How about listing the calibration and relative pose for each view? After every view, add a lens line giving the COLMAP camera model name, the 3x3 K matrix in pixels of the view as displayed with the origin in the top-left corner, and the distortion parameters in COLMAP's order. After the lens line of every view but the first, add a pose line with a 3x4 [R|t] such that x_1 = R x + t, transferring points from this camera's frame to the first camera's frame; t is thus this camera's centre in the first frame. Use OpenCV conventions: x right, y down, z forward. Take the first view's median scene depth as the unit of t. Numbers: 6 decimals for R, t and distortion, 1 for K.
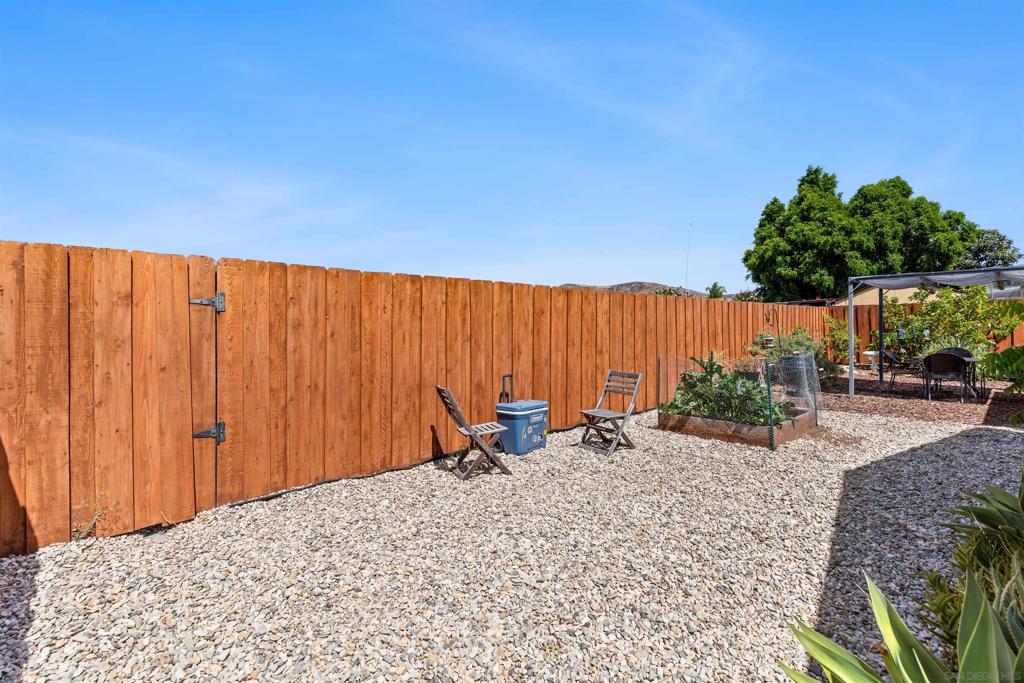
lens RADIAL K [[459.2, 0, 507.1], [0, 459.2, 337.0], [0, 0, 1]] dist [0.002873, 0.000134]
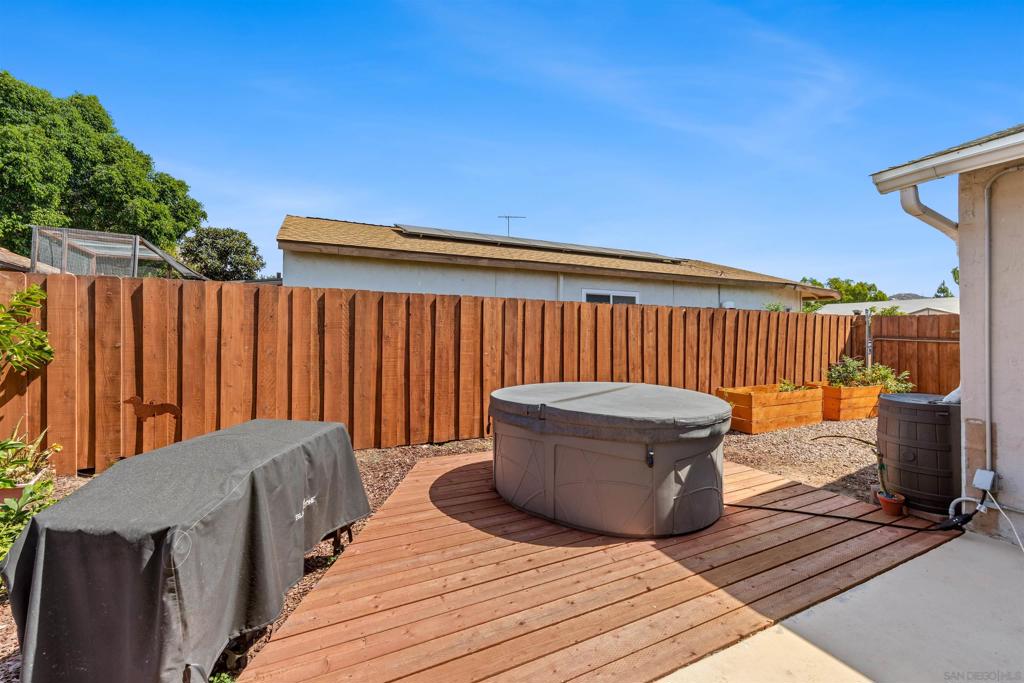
lens RADIAL K [[408.6, 0, 511.7], [0, 408.6, 342.1], [0, 0, 1]] dist [-0.001109, 0.000022]
pose [[0.275366, 0.003493, 0.961333, 0.492322], [-0.000358, 0.999994, -0.003531, -0.018160], [-0.961339, 0.000628, 0.275366, 0.311246]]
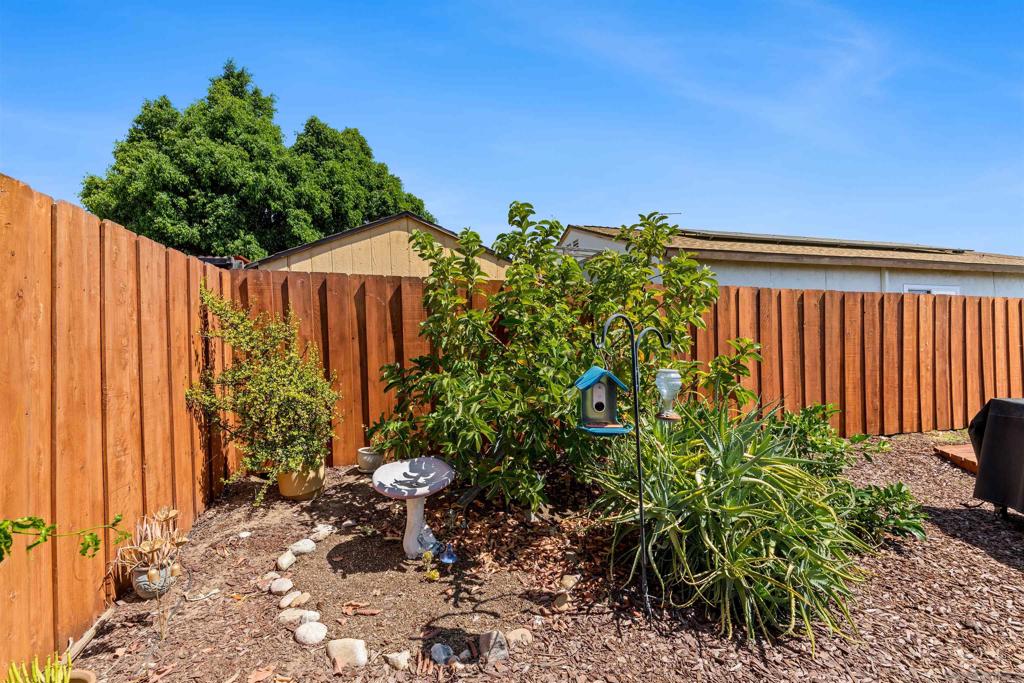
lens RADIAL K [[441.6, 0, 509.5], [0, 441.6, 350.2], [0, 0, 1]] dist [0.001747, 0.000358]
pose [[0.454187, 0.001068, 0.890906, 0.367146], [0.003979, 0.999987, -0.003227, -0.011862], [-0.890898, 0.005011, 0.454176, 0.500124]]
